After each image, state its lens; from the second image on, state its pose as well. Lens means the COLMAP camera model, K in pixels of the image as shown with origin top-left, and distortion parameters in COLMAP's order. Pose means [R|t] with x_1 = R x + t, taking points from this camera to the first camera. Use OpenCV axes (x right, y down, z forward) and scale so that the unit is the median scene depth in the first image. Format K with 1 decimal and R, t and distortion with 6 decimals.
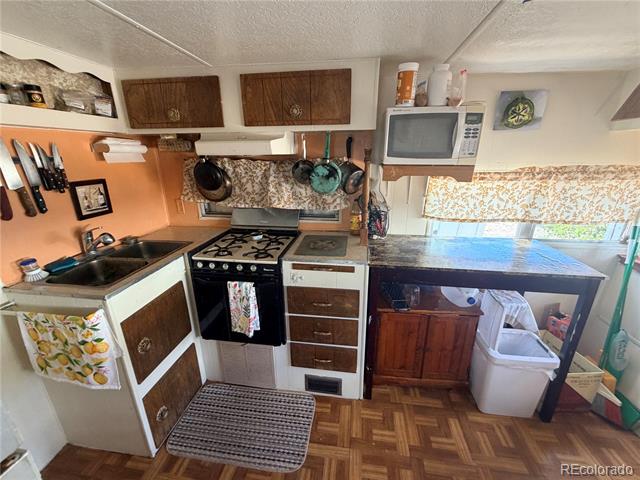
lens RADIAL K [[263.4, 0, 319.8], [0, 263.4, 239.5], [0, 0, 1]] dist [-0.001383, 0.000412]
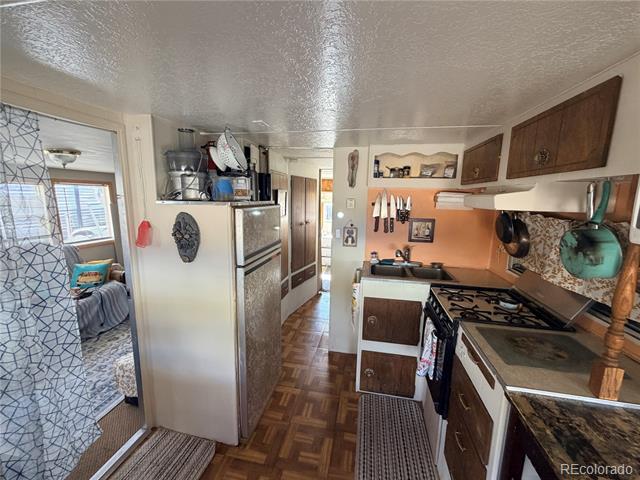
lens RADIAL K [[263.4, 0, 324.4], [0, 263.4, 240.4], [0, 0, 1]] dist [-0.001383, 0.000412]
pose [[-0.027567, 0.171990, -0.984713, 0.680509], [-0.332118, 0.927552, 0.171304, -0.178705], [0.942835, 0.331763, 0.031551, 0.443126]]
